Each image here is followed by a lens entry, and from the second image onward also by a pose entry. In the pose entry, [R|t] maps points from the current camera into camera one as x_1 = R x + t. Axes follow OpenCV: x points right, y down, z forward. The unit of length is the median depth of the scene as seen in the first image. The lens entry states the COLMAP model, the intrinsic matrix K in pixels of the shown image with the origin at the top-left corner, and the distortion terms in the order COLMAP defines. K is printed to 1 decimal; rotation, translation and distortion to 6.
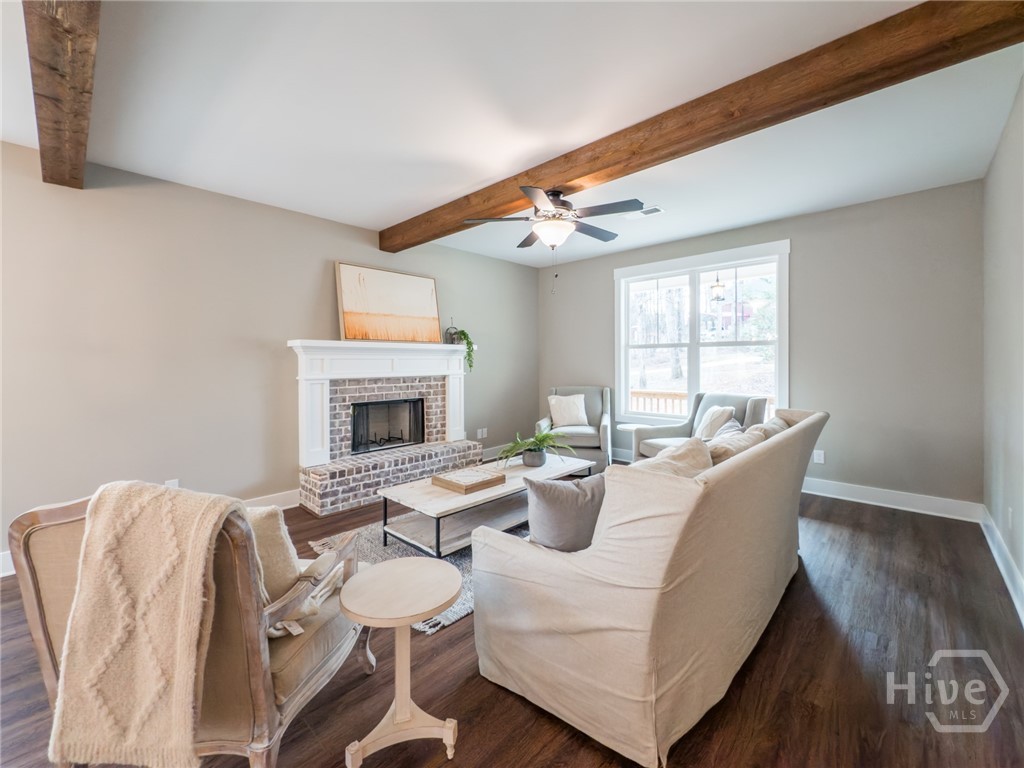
lens RADIAL K [[421.6, 0, 516.6], [0, 421.6, 362.3], [0, 0, 1]] dist [-0.002682, 0.000437]
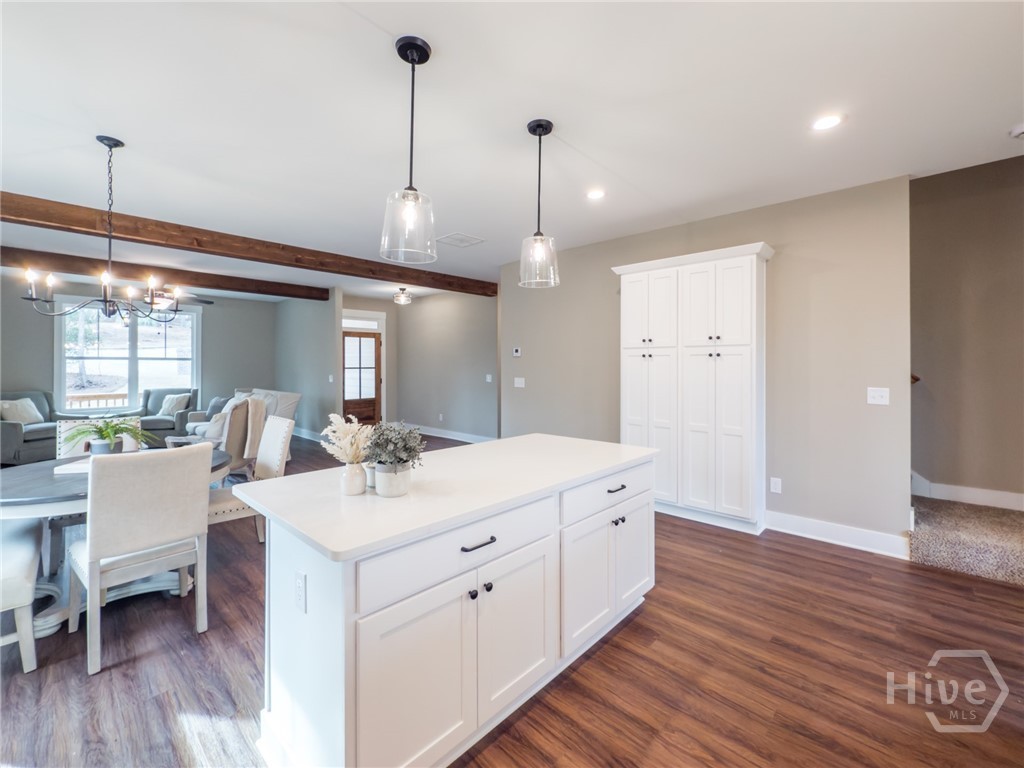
lens RADIAL K [[421.6, 0, 525.8], [0, 421.6, 374.0], [0, 0, 1]] dist [-0.002682, 0.000437]
pose [[-0.020106, -0.010146, 0.999746, -1.287357], [0.002092, 0.999946, 0.010190, 0.001209], [-0.999796, 0.002297, -0.020084, -0.445861]]
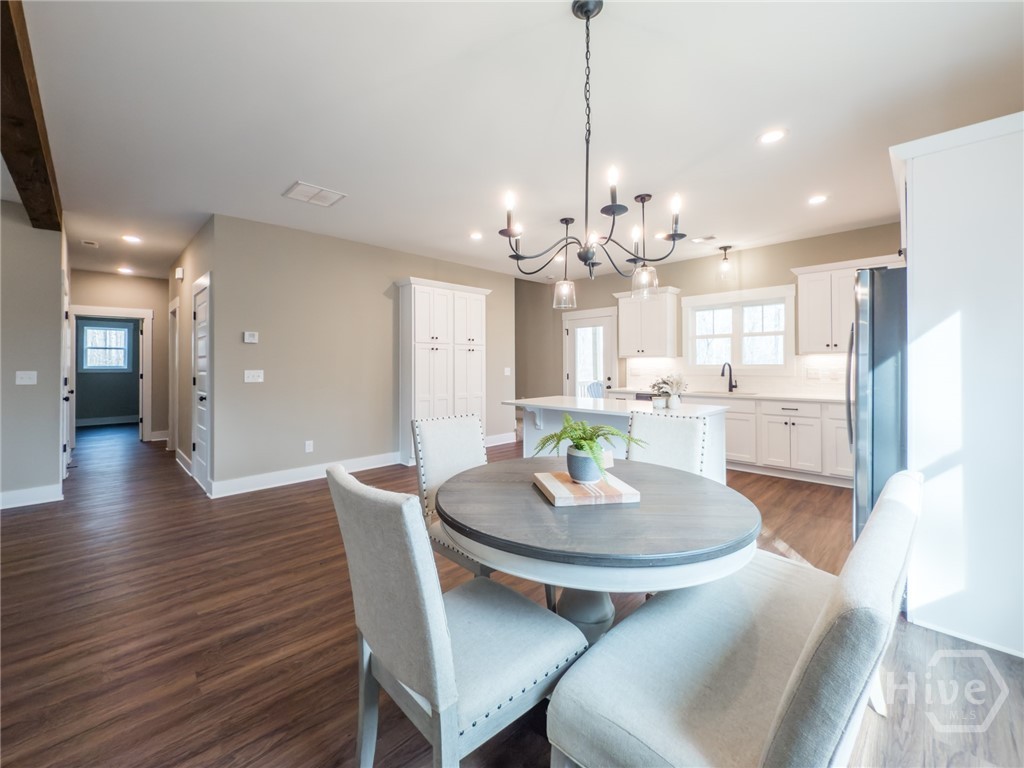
lens RADIAL K [[421.6, 0, 512.9], [0, 421.6, 366.2], [0, 0, 1]] dist [-0.002682, 0.000437]
pose [[-0.999451, 0.010537, 0.031406, -0.655625], [0.010801, 0.999908, 0.008248, 0.014672], [-0.031317, 0.008583, -0.999473, 0.516384]]
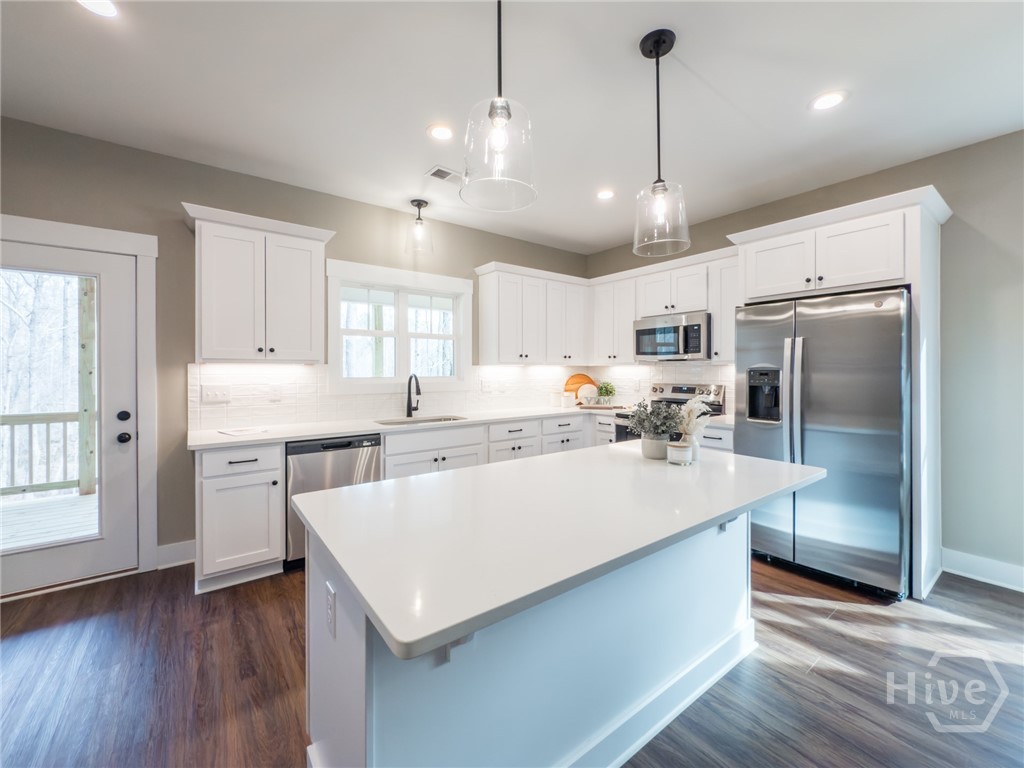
lens RADIAL K [[421.6, 0, 515.8], [0, 421.6, 372.1], [0, 0, 1]] dist [-0.002682, 0.000437]
pose [[-0.166817, 0.012168, -0.985913, -0.457365], [-0.000852, 0.999922, 0.012485, 0.006207], [0.985988, 0.002922, -0.166793, -0.401606]]
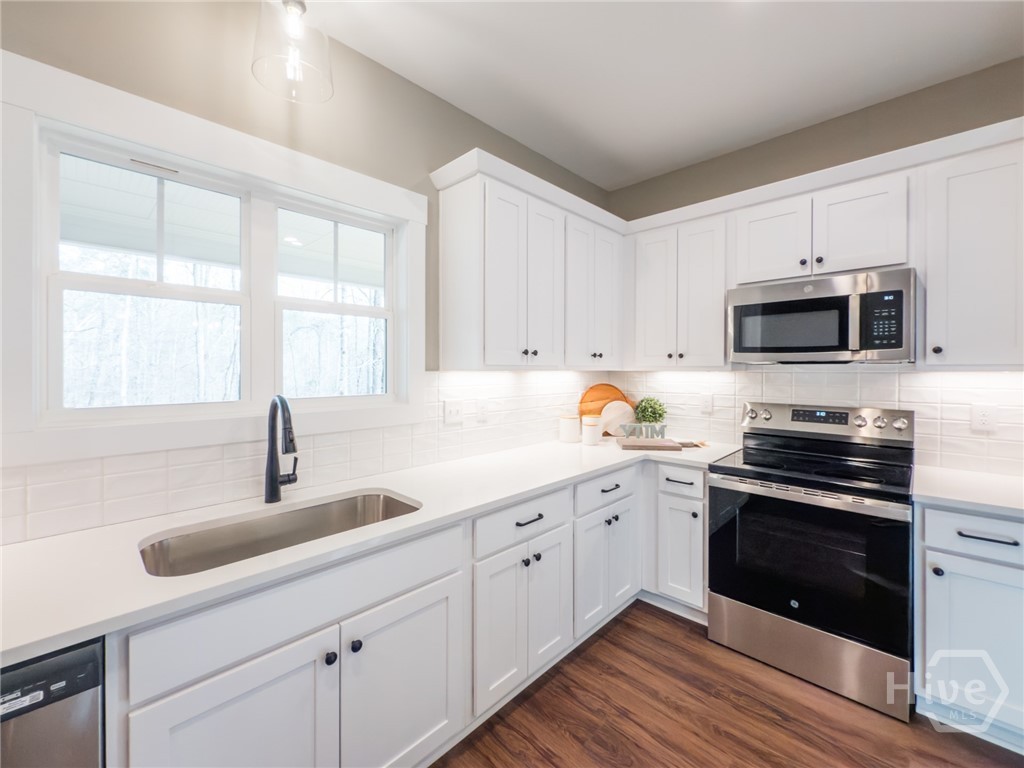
lens RADIAL K [[421.6, 0, 517.5], [0, 421.6, 370.6], [0, 0, 1]] dist [-0.002682, 0.000437]
pose [[-0.012235, 0.009671, -0.999878, -0.923639], [-0.004104, 0.999944, 0.009722, -0.002710], [0.999917, 0.004222, -0.012194, -0.553065]]
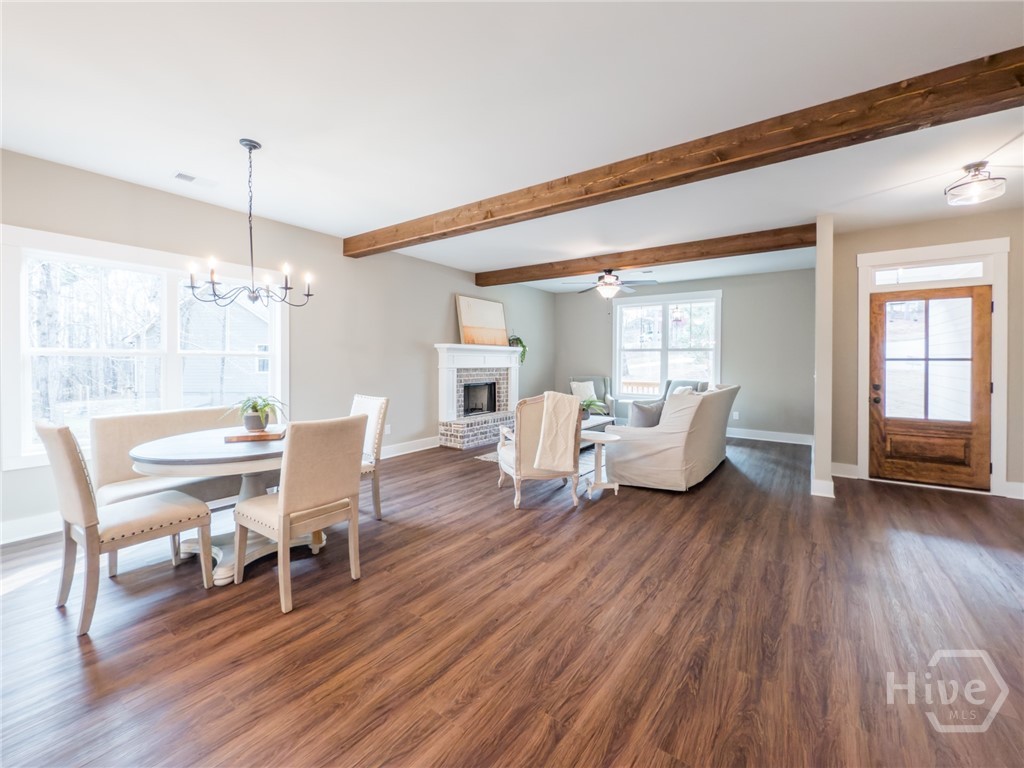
lens RADIAL K [[421.6, 0, 516.1], [0, 421.6, 361.7], [0, 0, 1]] dist [-0.002682, 0.000437]
pose [[0.990526, 0.013438, 0.136667, -0.399202], [-0.013804, 0.999903, 0.001730, 0.008986], [-0.136630, -0.003600, 0.990616, -0.566678]]
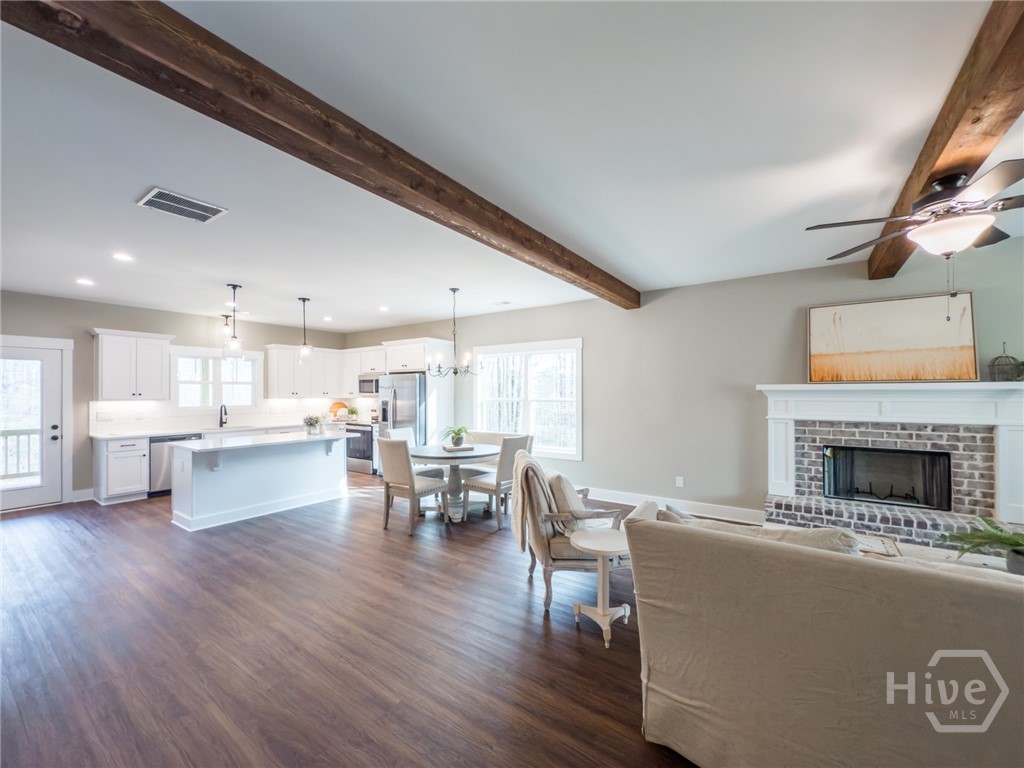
lens RADIAL K [[421.6, 0, 515.3], [0, 421.6, 389.1], [0, 0, 1]] dist [-0.002682, 0.000437]
pose [[0.138052, -0.001207, -0.990424, 0.477852], [0.001009, 0.999999, -0.001078, -0.033773], [0.990424, -0.000850, 0.138053, 0.130431]]
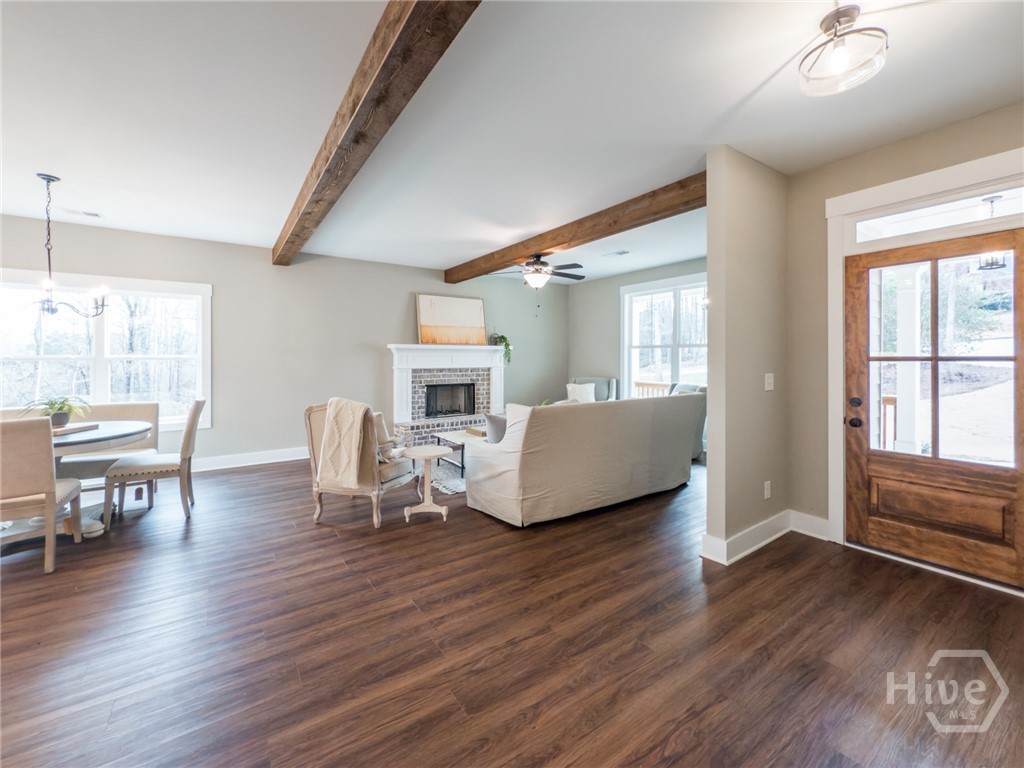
lens RADIAL K [[421.6, 0, 515.0], [0, 421.6, 358.6], [0, 0, 1]] dist [-0.002682, 0.000437]
pose [[0.977825, 0.007068, -0.209305, 0.241351], [-0.006224, 0.999970, 0.004688, -0.007305], [0.209332, -0.003281, 0.977839, -0.423587]]
